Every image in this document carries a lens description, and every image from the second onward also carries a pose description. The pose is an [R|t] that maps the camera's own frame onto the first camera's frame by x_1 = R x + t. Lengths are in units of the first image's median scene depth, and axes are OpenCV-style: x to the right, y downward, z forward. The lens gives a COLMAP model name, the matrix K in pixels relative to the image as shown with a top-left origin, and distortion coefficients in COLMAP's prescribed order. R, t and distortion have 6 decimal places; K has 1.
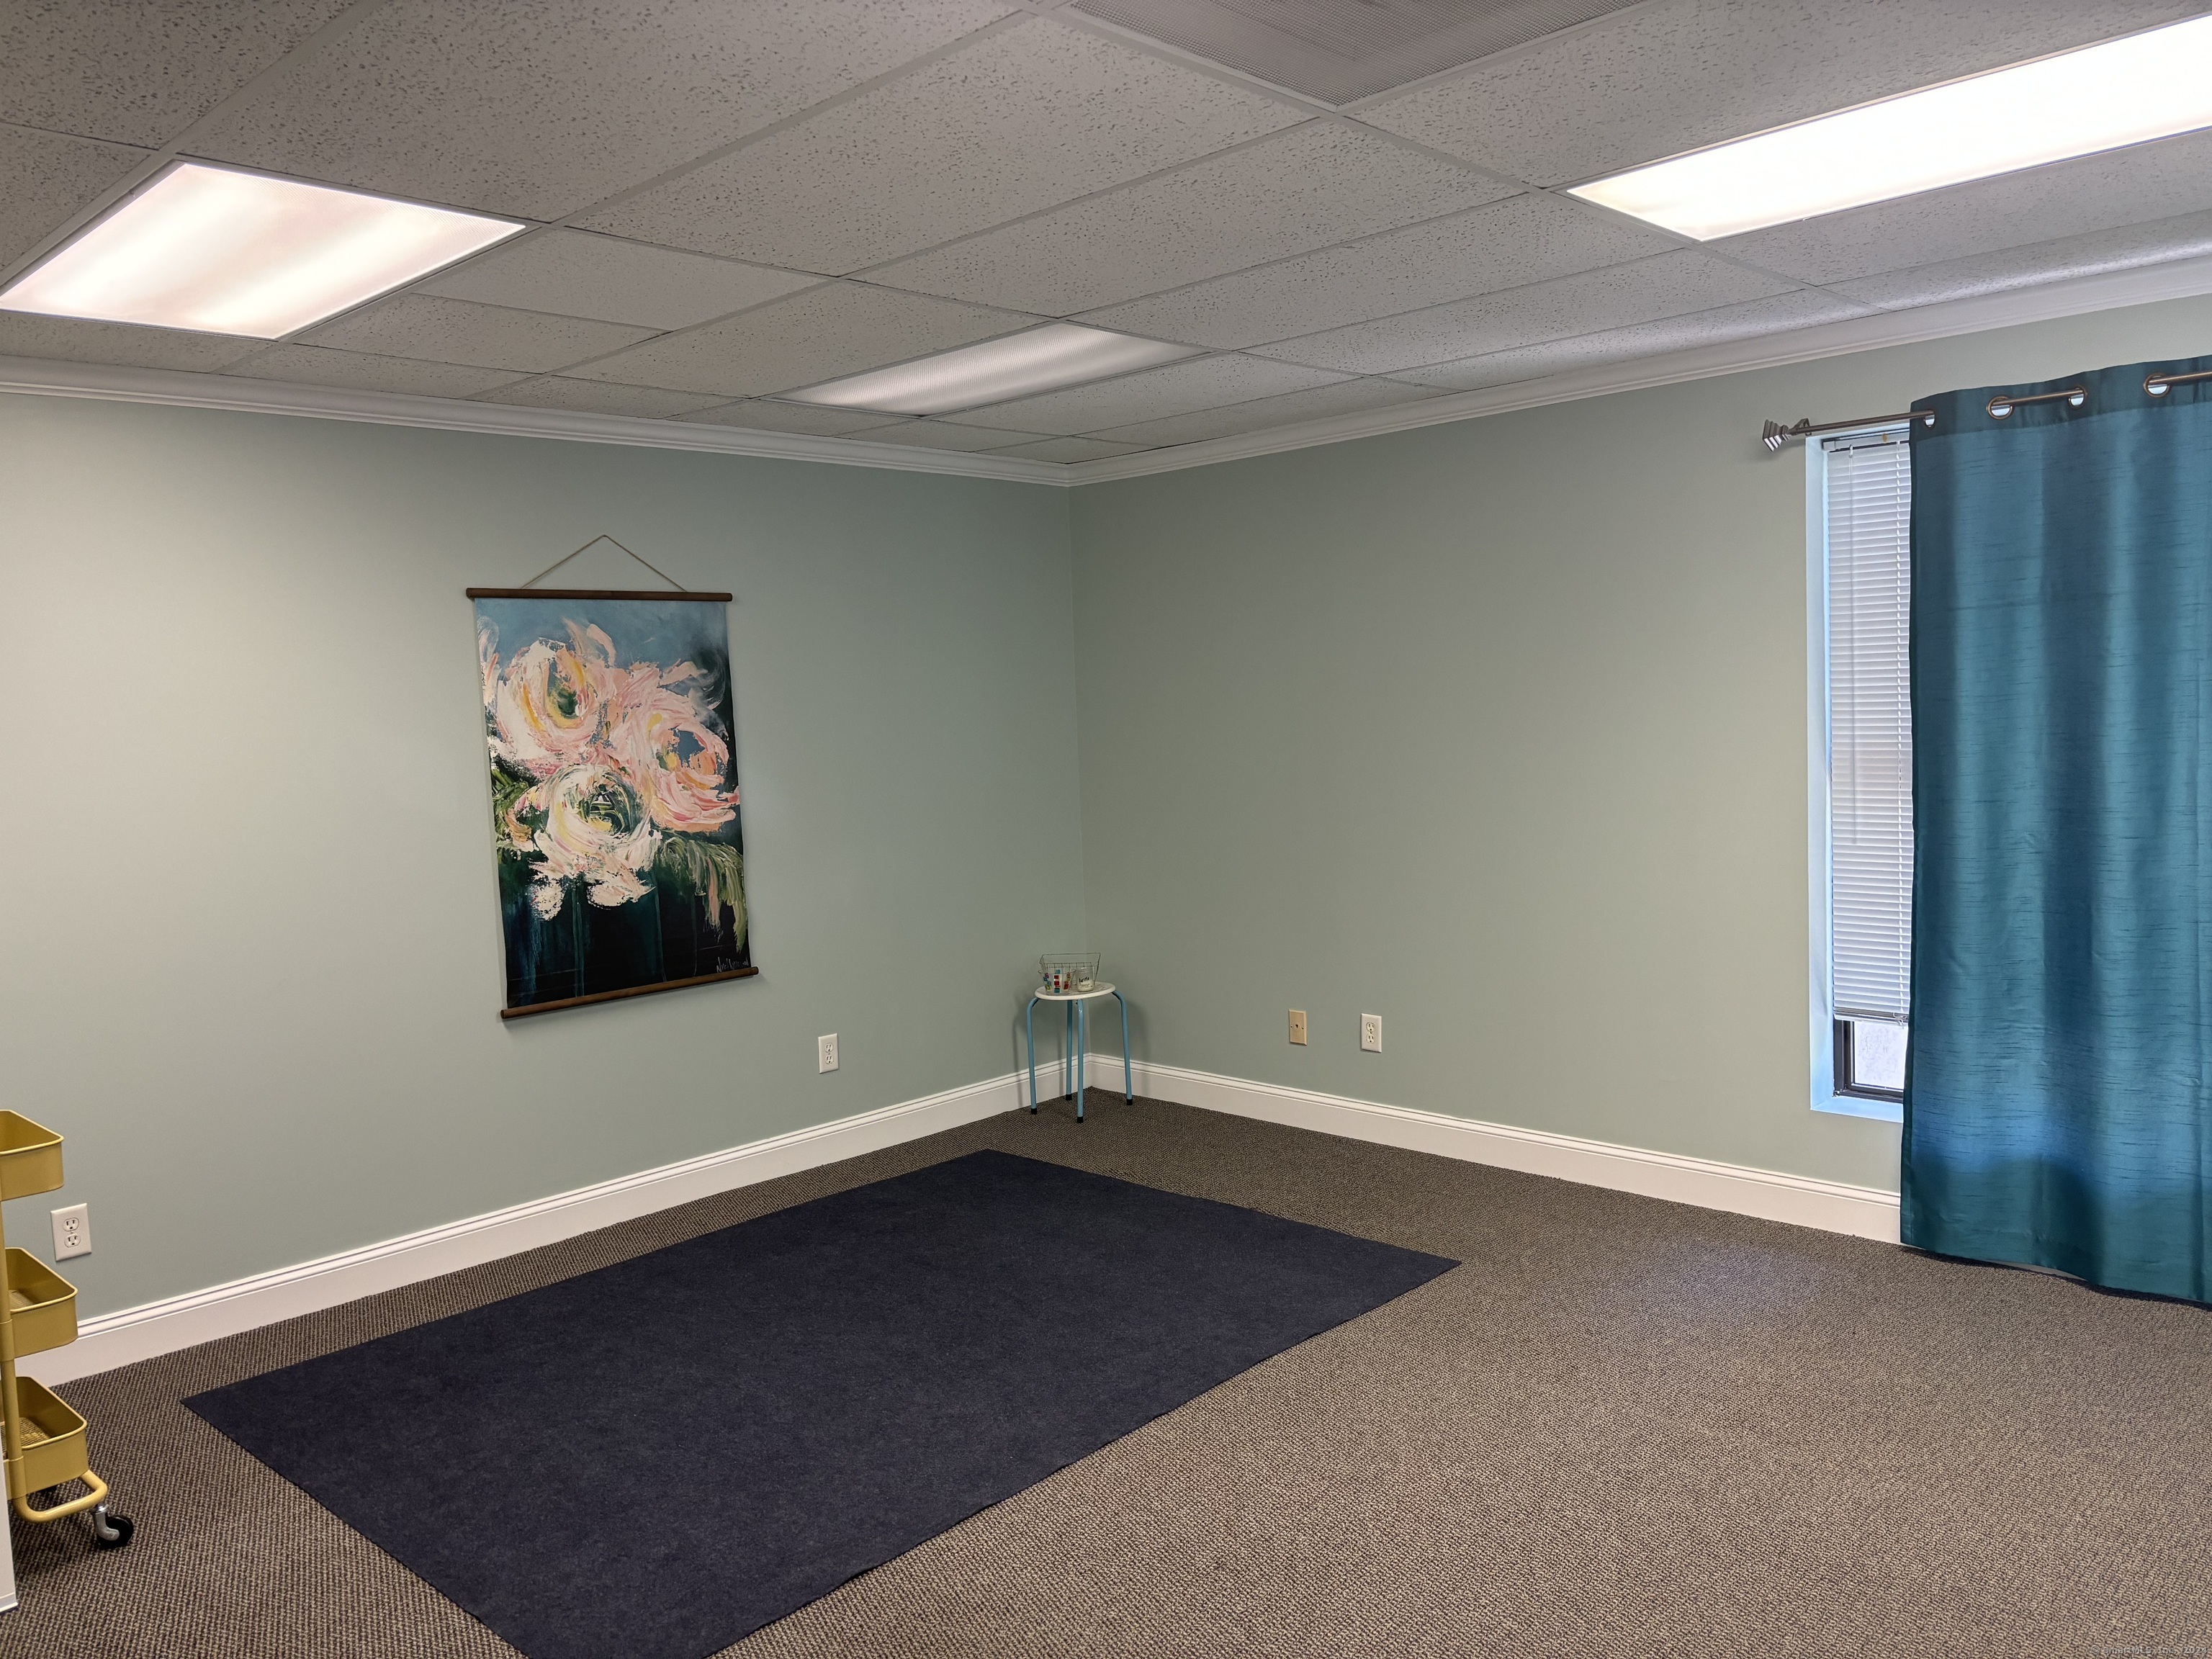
lens RADIAL K [[1696.8, 0, 1103.0], [0, 1696.8, 820.3], [0, 0, 1]] dist [0.058696, 0.007217]
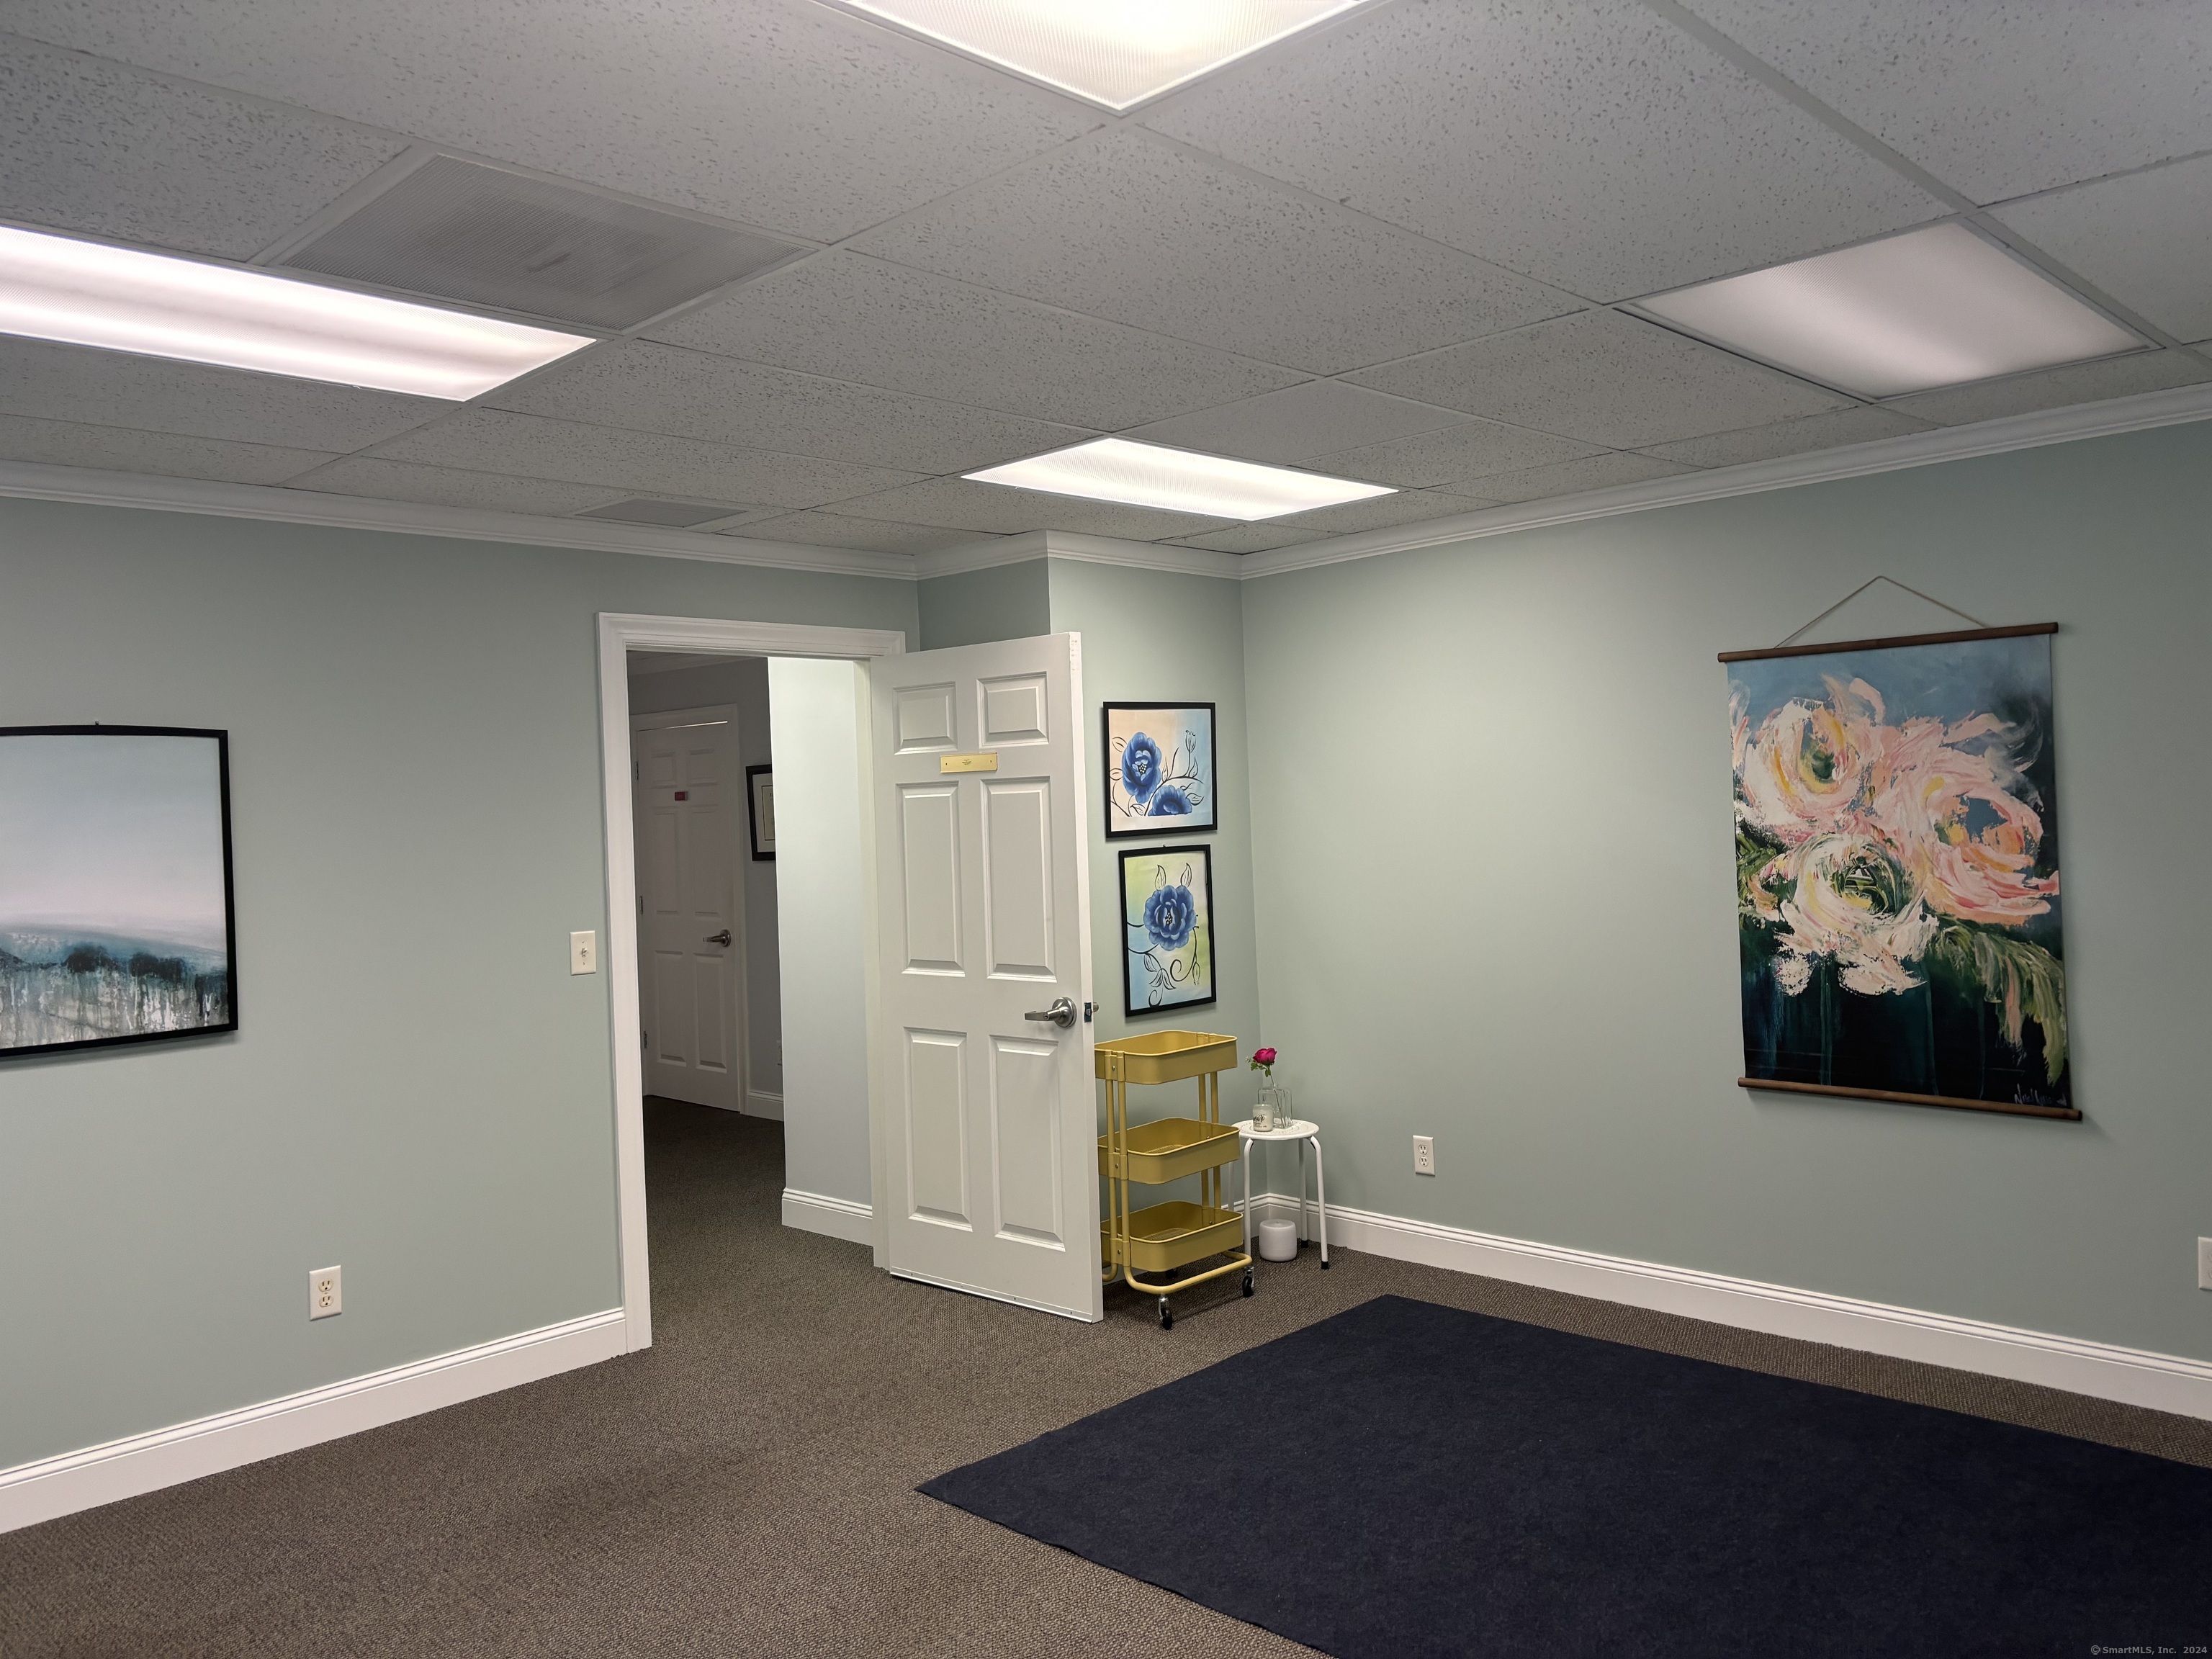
lens RADIAL K [[1696.8, 0, 1106.2], [0, 1696.8, 818.4], [0, 0, 1]] dist [0.058696, 0.007217]
pose [[0.006550, 0.053653, -0.998538, 0.590231], [-0.036856, 0.997894, 0.053377, -0.073177], [0.999299, 0.036453, 0.008513, 0.586584]]
